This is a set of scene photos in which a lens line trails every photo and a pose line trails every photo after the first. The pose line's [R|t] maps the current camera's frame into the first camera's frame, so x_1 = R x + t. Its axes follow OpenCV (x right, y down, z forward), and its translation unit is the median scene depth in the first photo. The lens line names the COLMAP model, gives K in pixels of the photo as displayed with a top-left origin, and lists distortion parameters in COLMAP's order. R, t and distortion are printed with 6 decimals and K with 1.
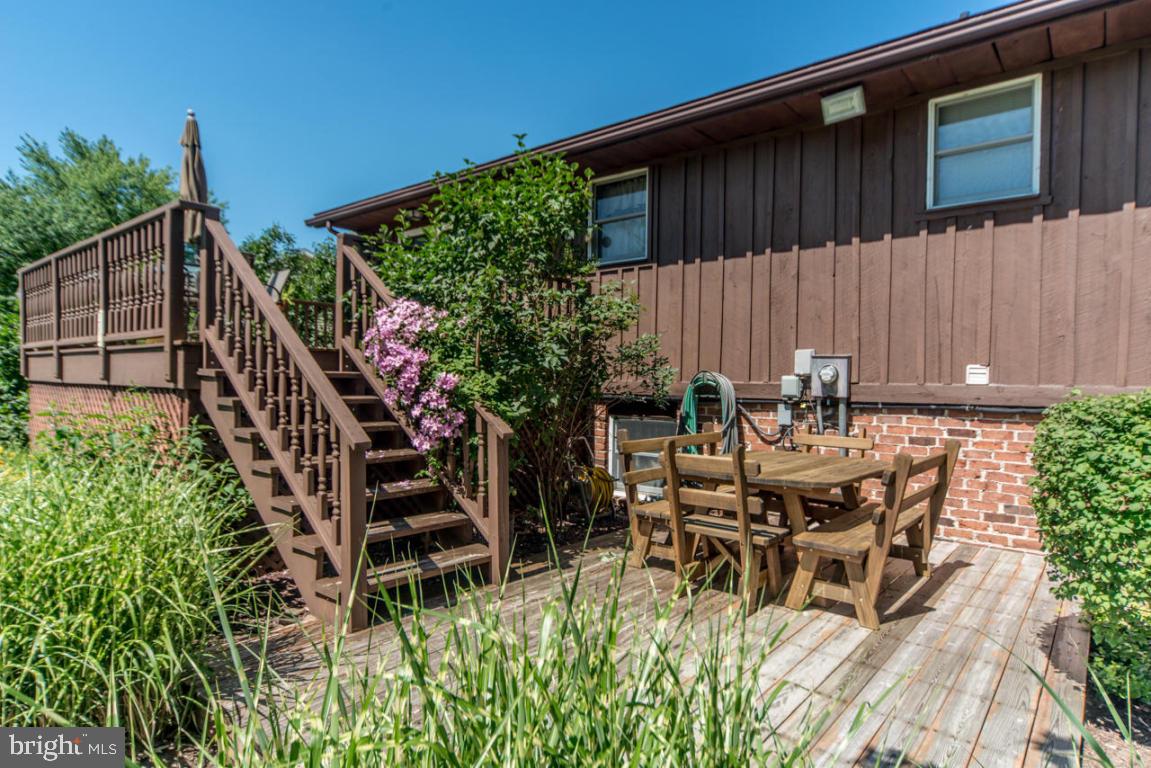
lens RADIAL K [[642.6, 0, 575.5], [0, 642.6, 384.0], [0, 0, 1]] dist [0.023791, 0.000302]
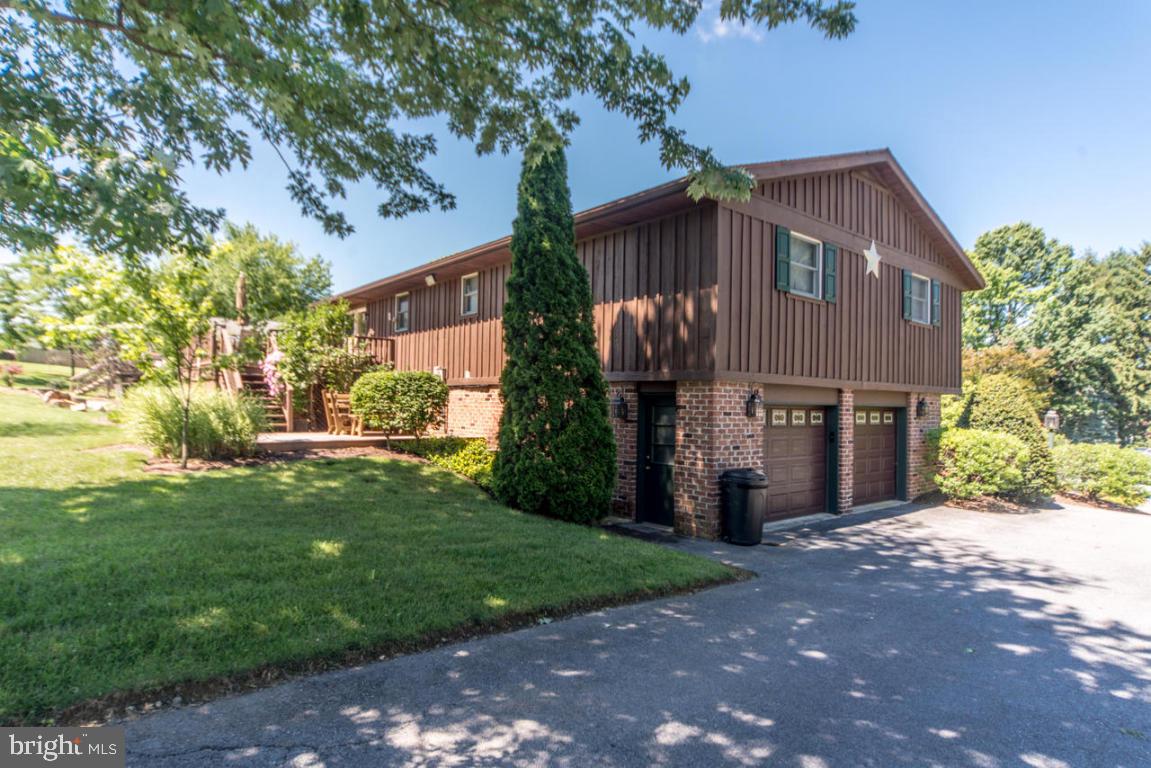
lens RADIAL K [[642.6, 0, 575.5], [0, 642.6, 384.0], [0, 0, 1]] dist [0.023791, 0.000302]
pose [[0.981653, -0.000347, -0.190677, 1.472246], [-0.004288, 0.999705, -0.023895, 0.083444], [0.190629, 0.024274, 0.981362, -1.528782]]
